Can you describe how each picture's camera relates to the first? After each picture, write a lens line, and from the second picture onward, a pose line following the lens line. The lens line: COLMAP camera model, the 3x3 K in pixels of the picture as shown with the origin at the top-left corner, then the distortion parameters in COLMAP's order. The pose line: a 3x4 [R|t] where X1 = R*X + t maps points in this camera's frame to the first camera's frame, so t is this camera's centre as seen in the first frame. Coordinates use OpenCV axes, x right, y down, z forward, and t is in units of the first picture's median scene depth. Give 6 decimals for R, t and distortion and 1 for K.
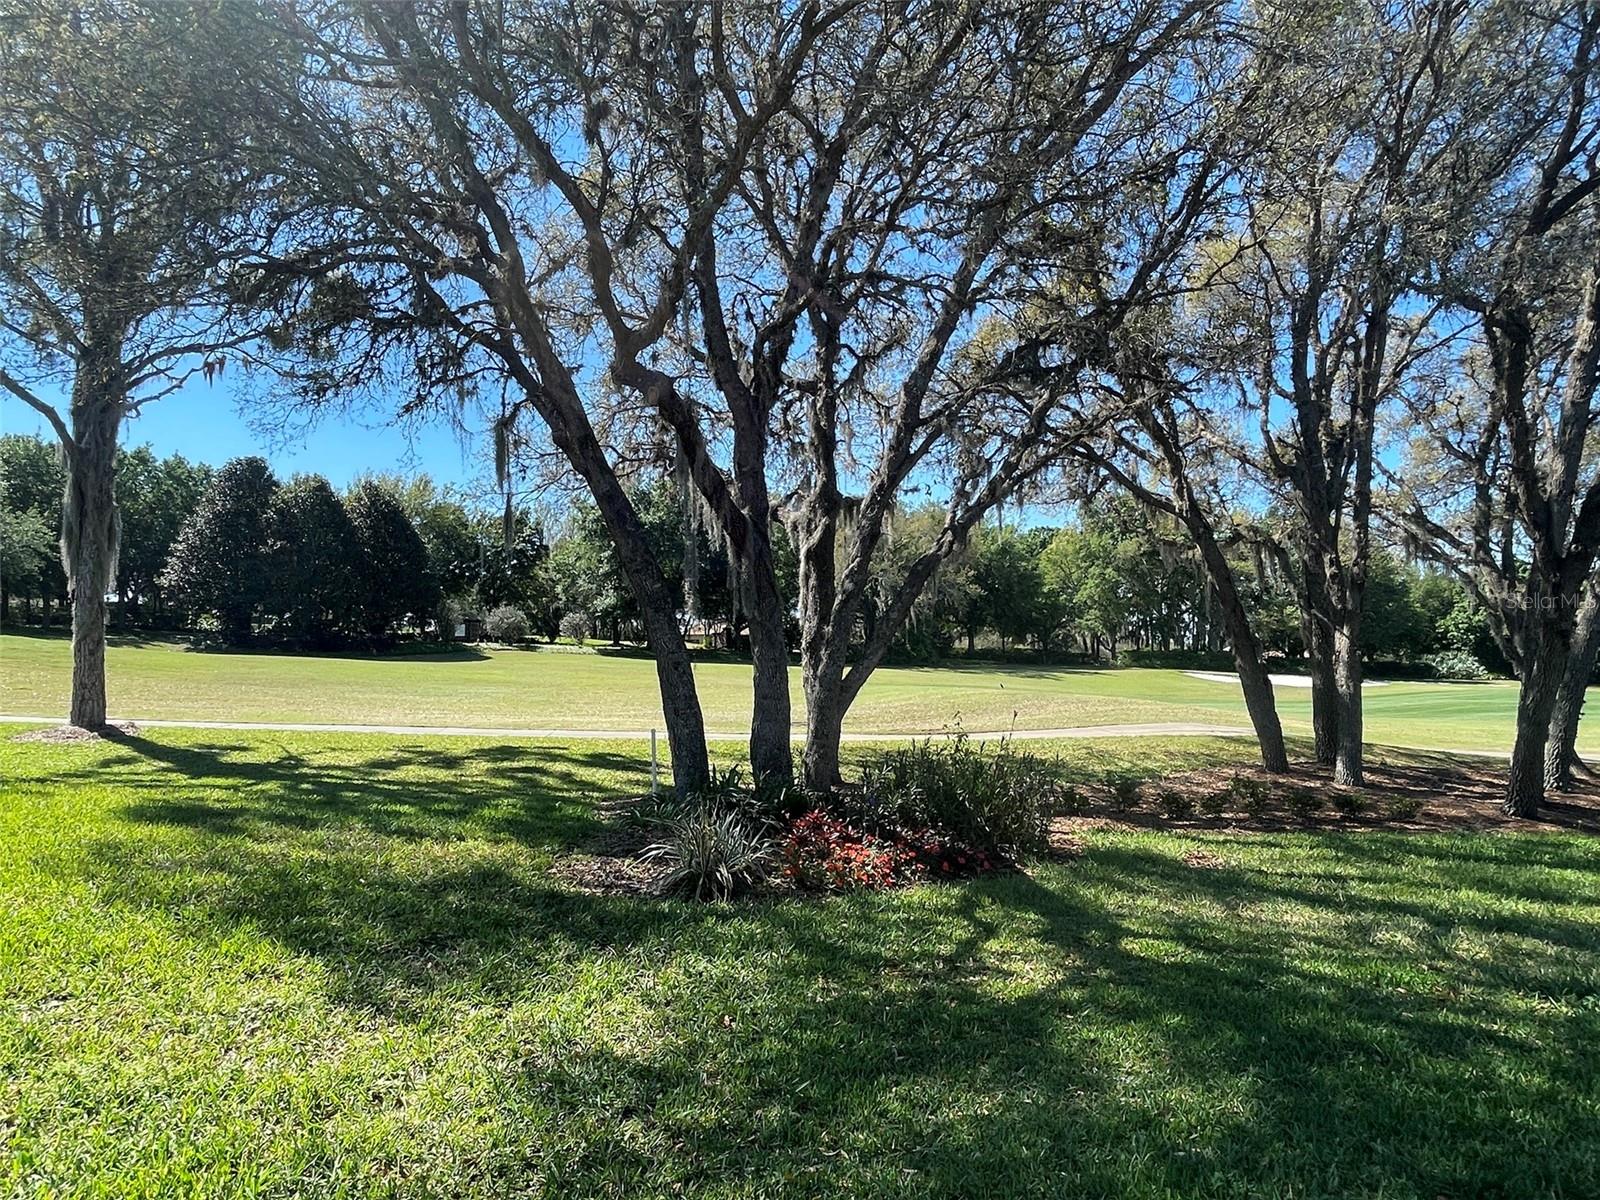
lens RADIAL K [[1002.0, 0, 784.1], [0, 1002.0, 588.0], [0, 0, 1]] dist [0.017119, -0.026008]
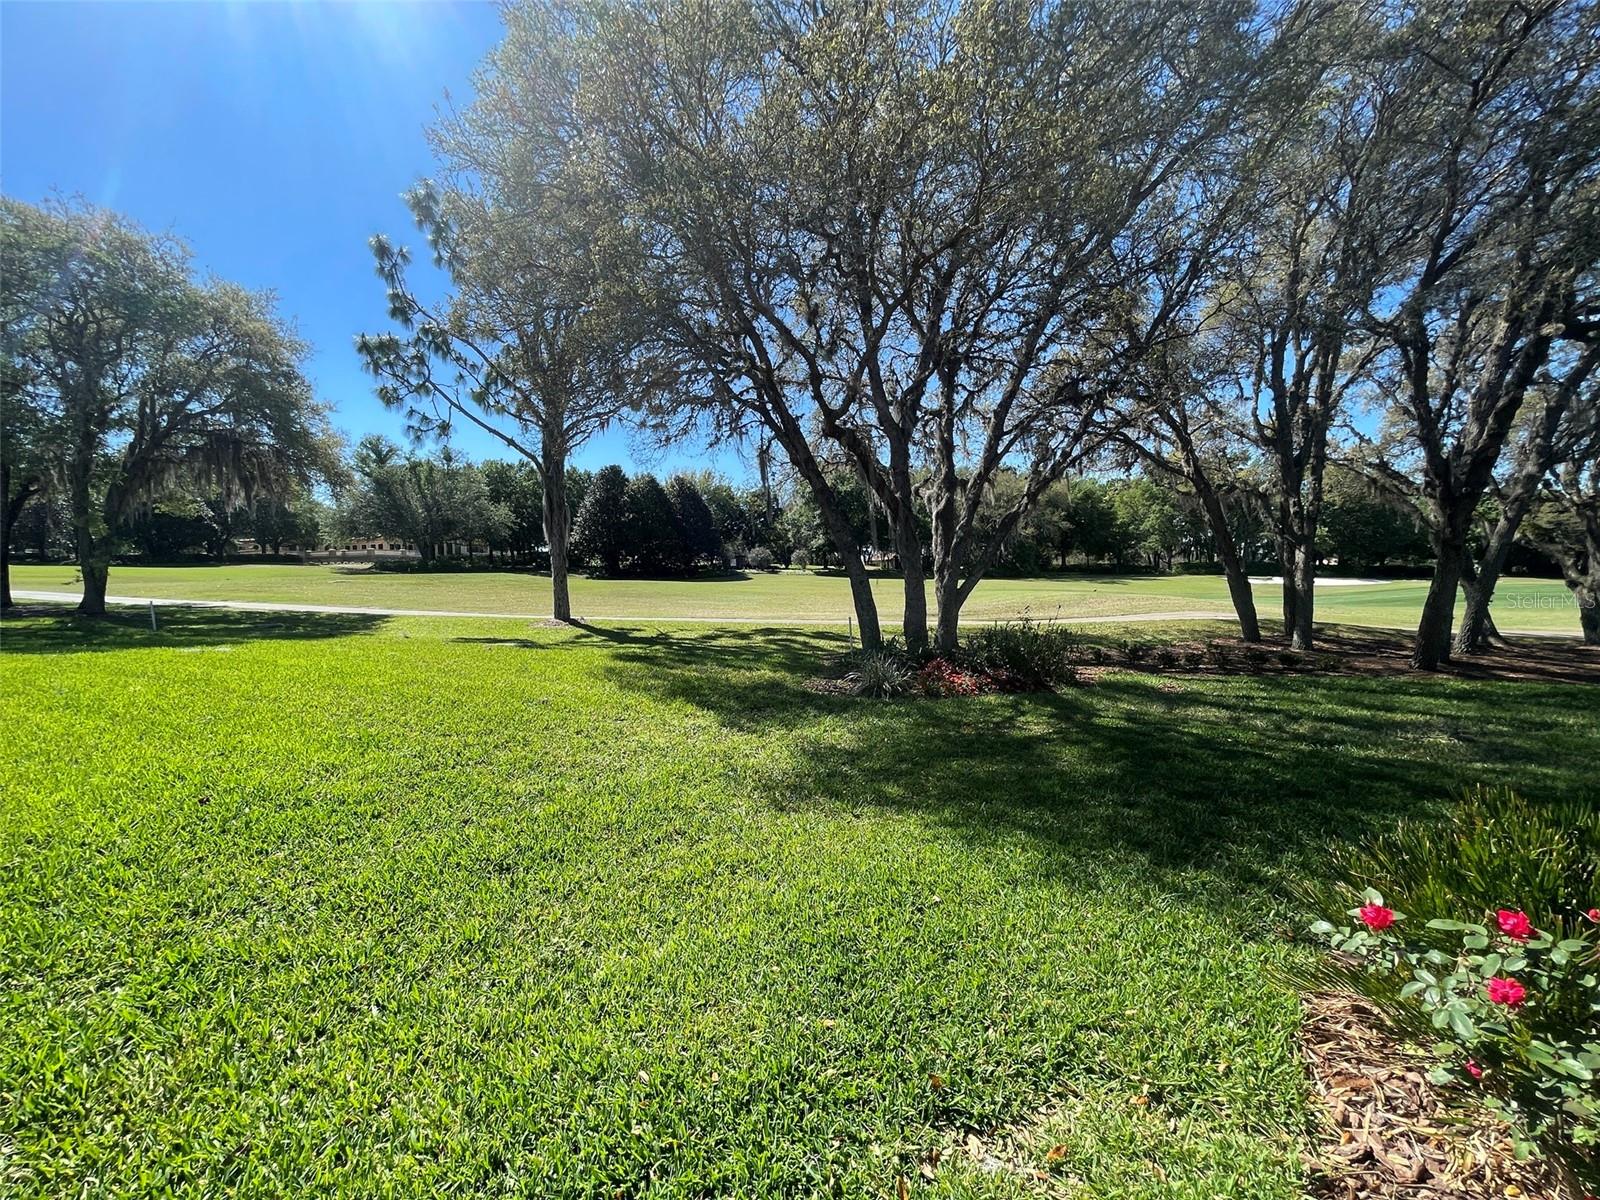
lens RADIAL K [[646.4, 0, 789.6], [0, 646.4, 599.0], [0, 0, 1]] dist [-0.002975, 0.001172]
pose [[0.975317, -0.016400, -0.220201, 0.017999], [0.039610, 0.994056, 0.101405, -0.013191], [0.217229, -0.107624, 0.970169, -0.135719]]
